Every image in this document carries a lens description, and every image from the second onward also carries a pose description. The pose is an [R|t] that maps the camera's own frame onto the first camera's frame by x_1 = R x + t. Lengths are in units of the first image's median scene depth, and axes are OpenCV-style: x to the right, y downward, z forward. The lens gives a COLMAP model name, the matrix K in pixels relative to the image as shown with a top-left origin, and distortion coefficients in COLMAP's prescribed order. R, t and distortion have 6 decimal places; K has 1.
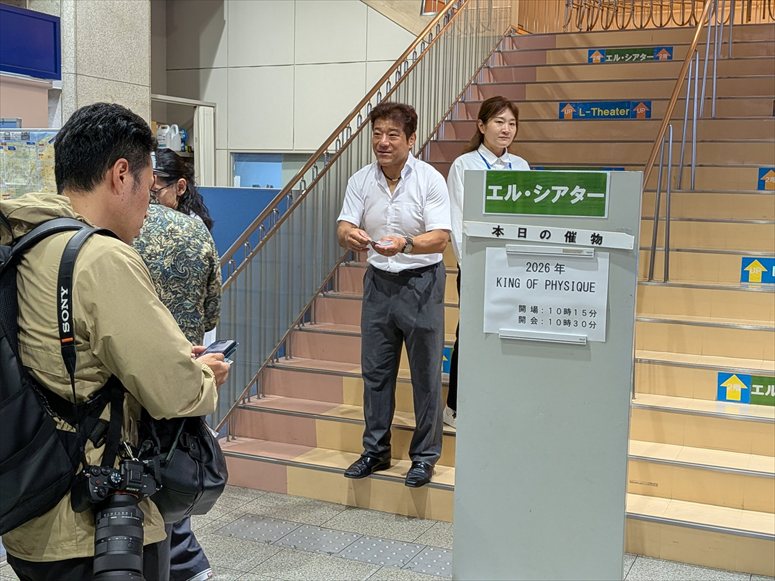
lens RADIAL K [[973.4, 0, 387.5], [0, 973.4, 290.5], [0, 0, 1]] dist [0.079725, -0.000805]
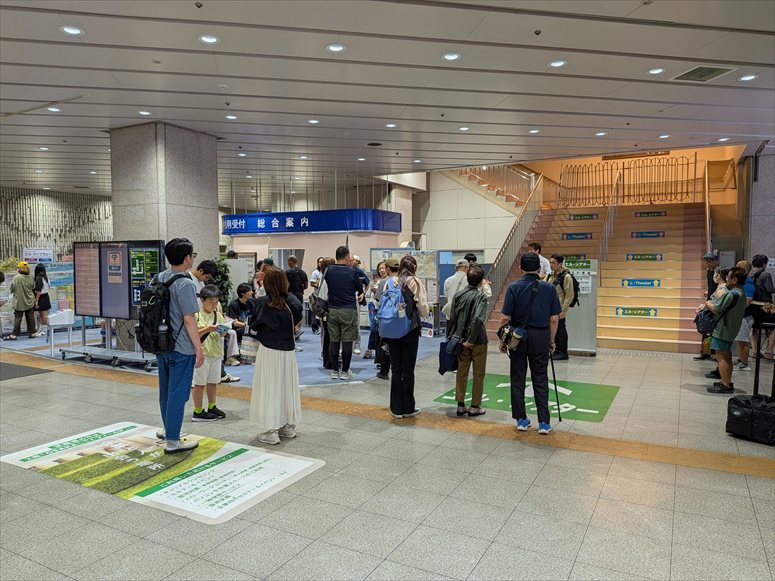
lens RADIAL K [[518.1, 0, 387.5], [0, 518.1, 290.5], [0, 0, 1]] dist [0.052477, -0.074586]
pose [[0.995273, -0.022925, -0.094368, -0.336910], [0.018444, 0.998673, -0.048088, 0.087408], [0.095345, 0.046121, 0.994375, -1.047774]]
